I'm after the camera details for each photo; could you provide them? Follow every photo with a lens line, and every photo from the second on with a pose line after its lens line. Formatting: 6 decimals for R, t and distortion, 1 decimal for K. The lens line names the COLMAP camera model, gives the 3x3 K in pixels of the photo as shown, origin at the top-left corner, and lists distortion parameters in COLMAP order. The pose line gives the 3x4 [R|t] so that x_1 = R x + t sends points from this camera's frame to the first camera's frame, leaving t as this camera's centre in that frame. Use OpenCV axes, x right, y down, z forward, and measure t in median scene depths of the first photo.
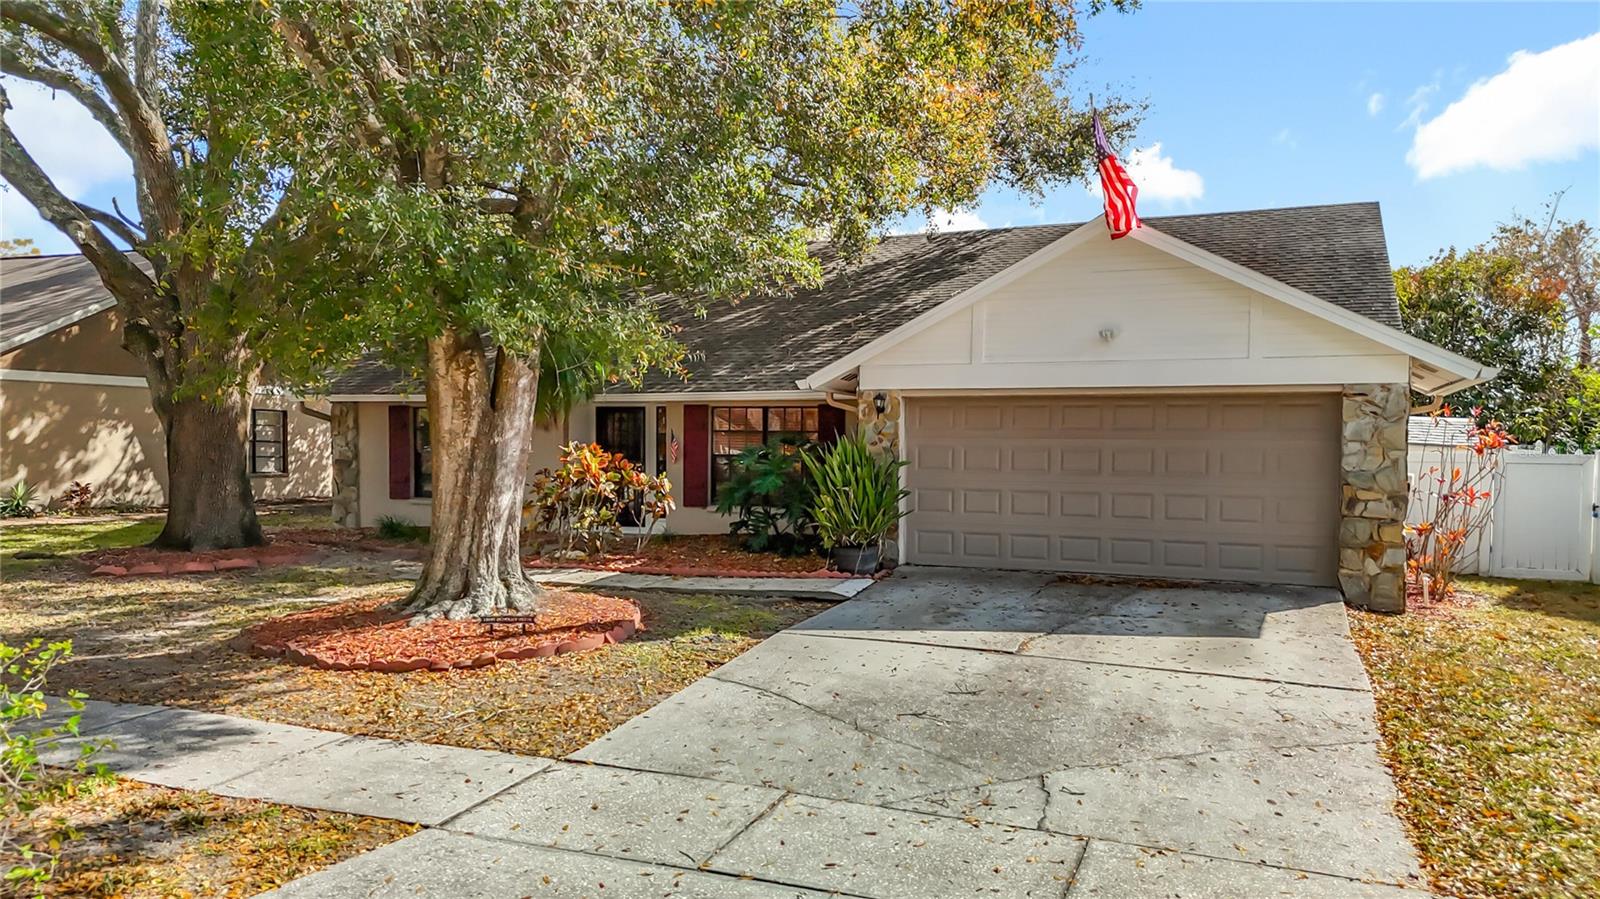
lens RADIAL K [[1145.6, 0, 770.4], [0, 1145.6, 444.7], [0, 0, 1]] dist [0.108597, -0.080509]
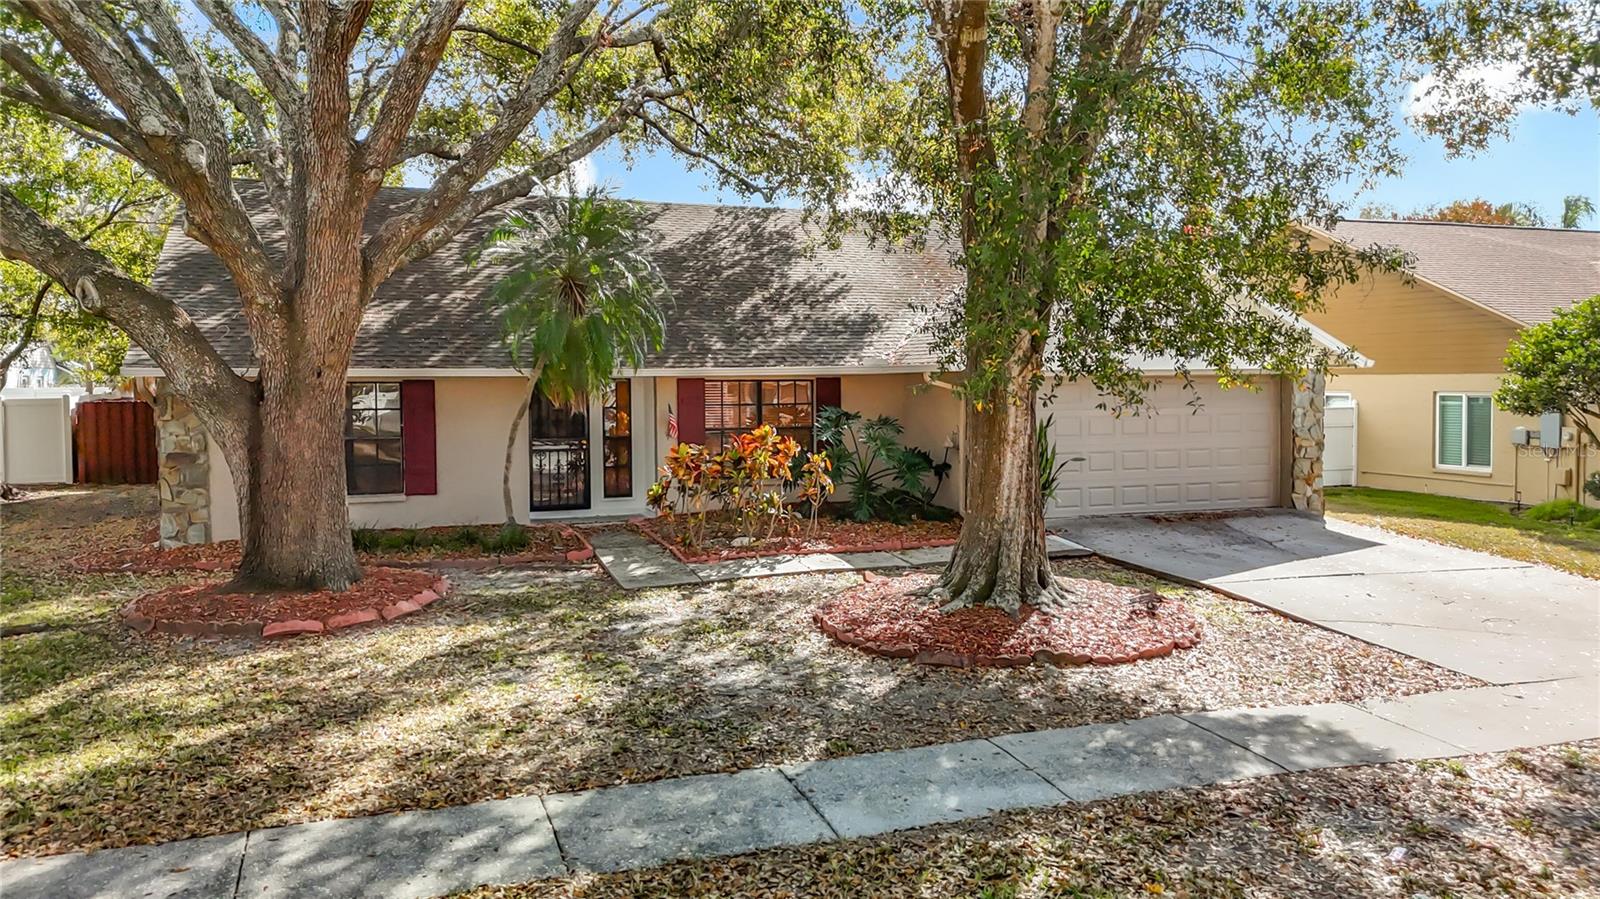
lens RADIAL K [[1157.1, 0, 807.8], [0, 1157.1, 394.3], [0, 0, 1]] dist [0.038442, -0.002478]
pose [[0.760878, -0.023298, 0.648476, -0.947282], [0.015910, 0.999725, 0.017249, -0.055319], [-0.648699, -0.002807, 0.761040, 0.282959]]
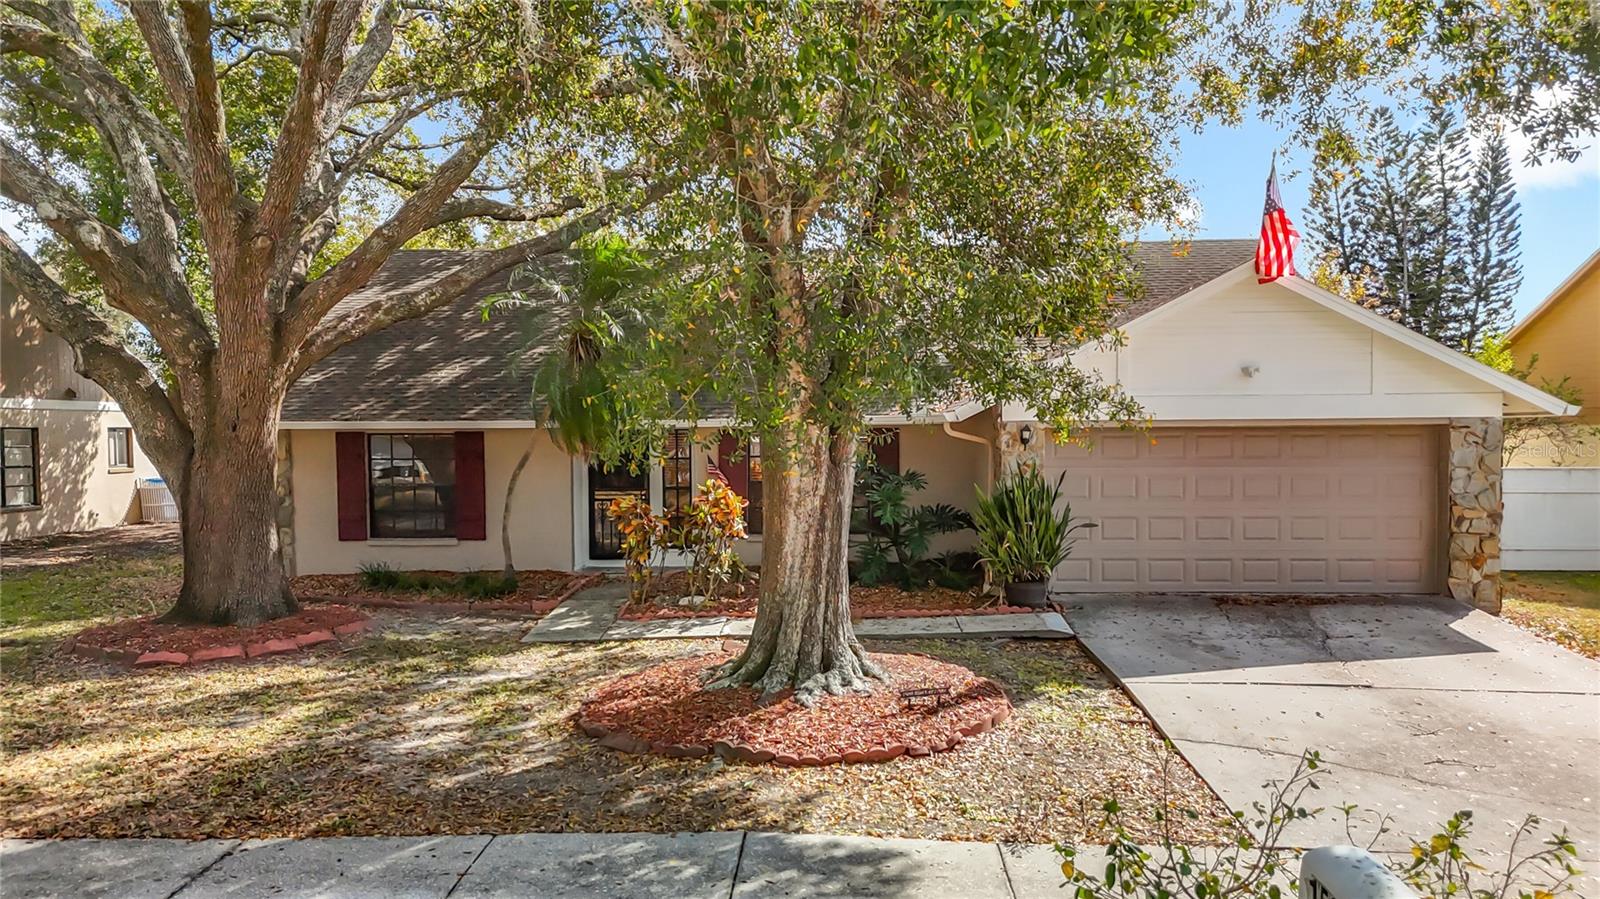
lens RADIAL K [[1163.9, 0, 788.6], [0, 1163.9, 445.0], [0, 0, 1]] dist [0.103987, -0.097588]
pose [[0.946232, -0.020125, 0.322862, -0.505871], [0.016954, 0.999776, 0.012632, -0.051104], [-0.323044, -0.006479, 0.946362, 0.105541]]
